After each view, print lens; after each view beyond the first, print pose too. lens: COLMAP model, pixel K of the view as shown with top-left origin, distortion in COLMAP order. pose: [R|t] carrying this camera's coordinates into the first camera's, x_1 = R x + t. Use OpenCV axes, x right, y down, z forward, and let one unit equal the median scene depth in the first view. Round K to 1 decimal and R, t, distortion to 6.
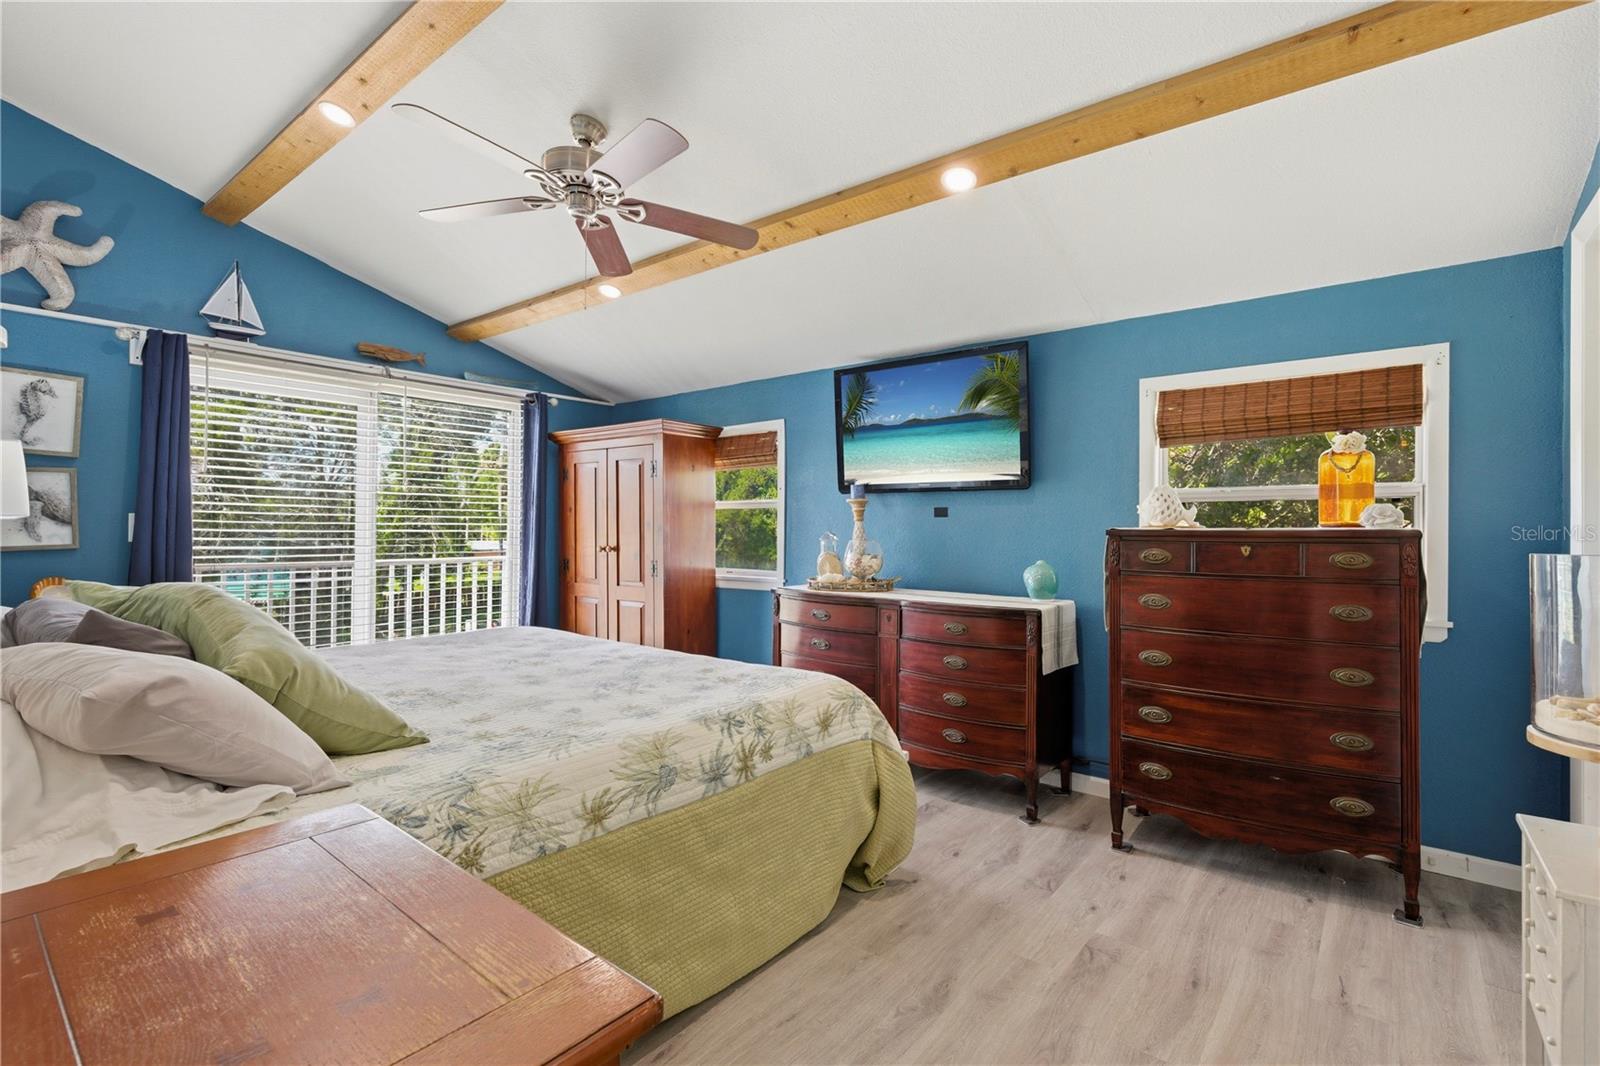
lens RADIAL K [[721.2, 0, 817.1], [0, 721.2, 530.8], [0, 0, 1]] dist [-0.004186, -0.000517]
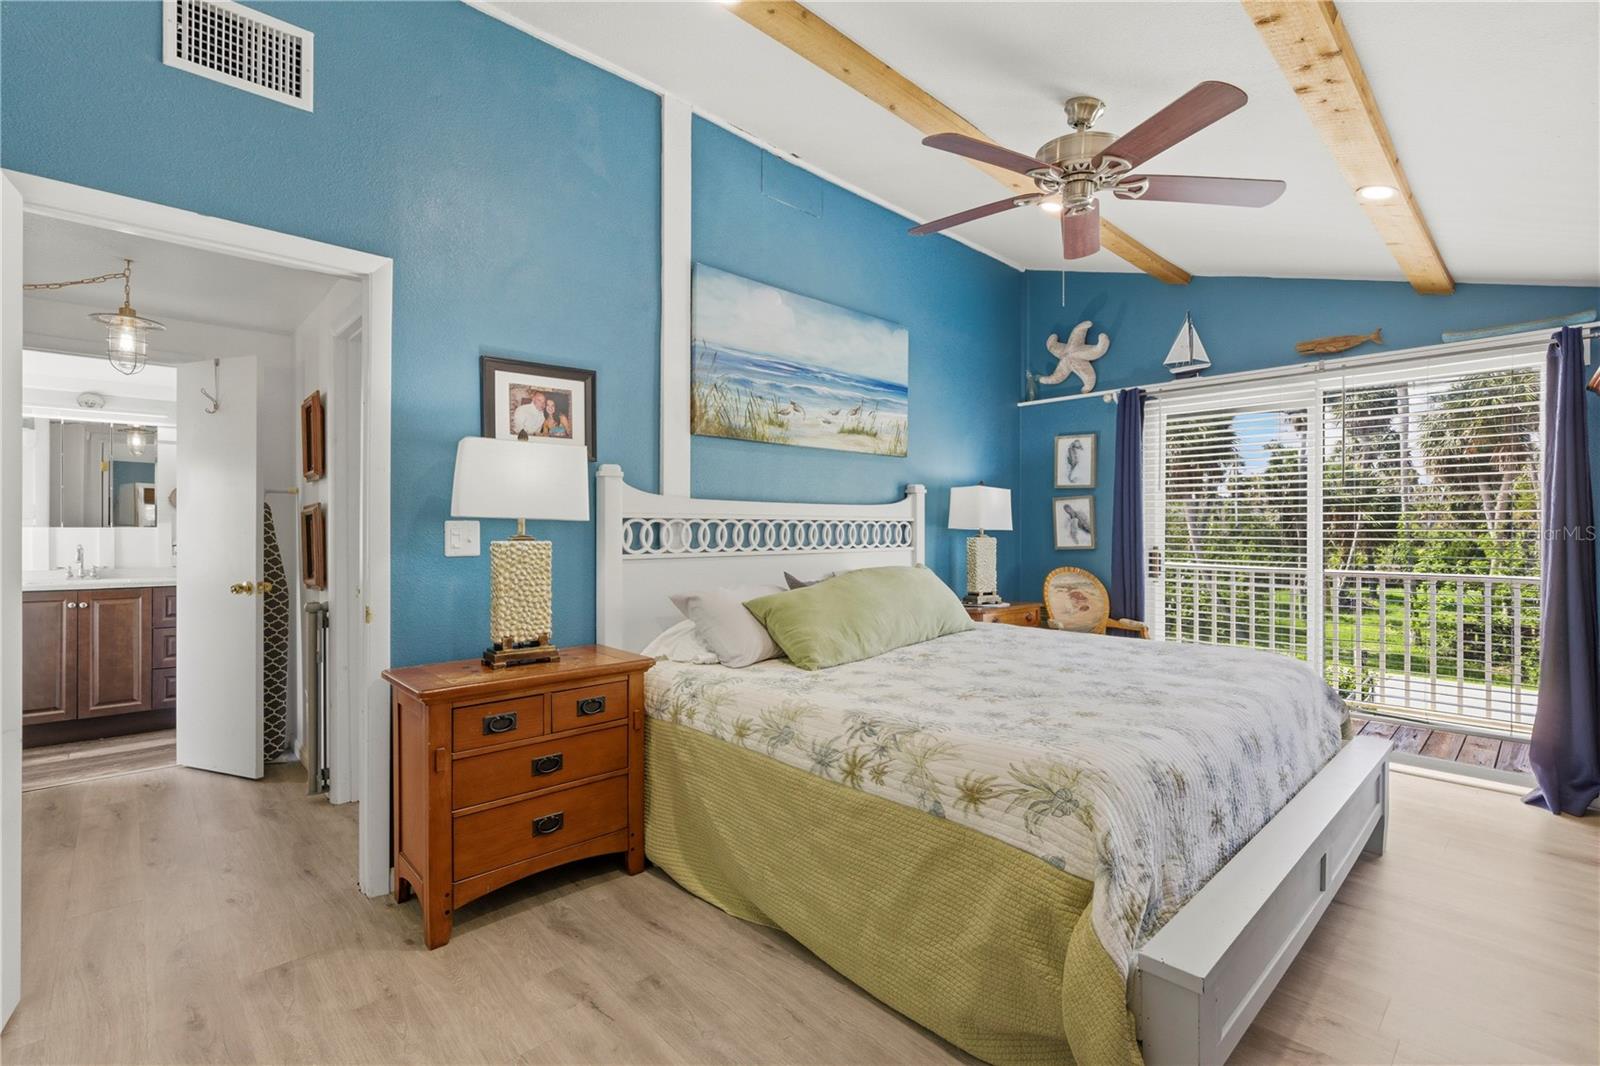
lens RADIAL K [[721.2, 0, 817.1], [0, 721.2, 530.8], [0, 0, 1]] dist [-0.004186, -0.000517]
pose [[-0.136940, -0.005829, -0.990562, 0.536987], [-0.004651, 0.999975, -0.005242, -0.002394], [0.990568, 0.003889, -0.136964, 0.646282]]
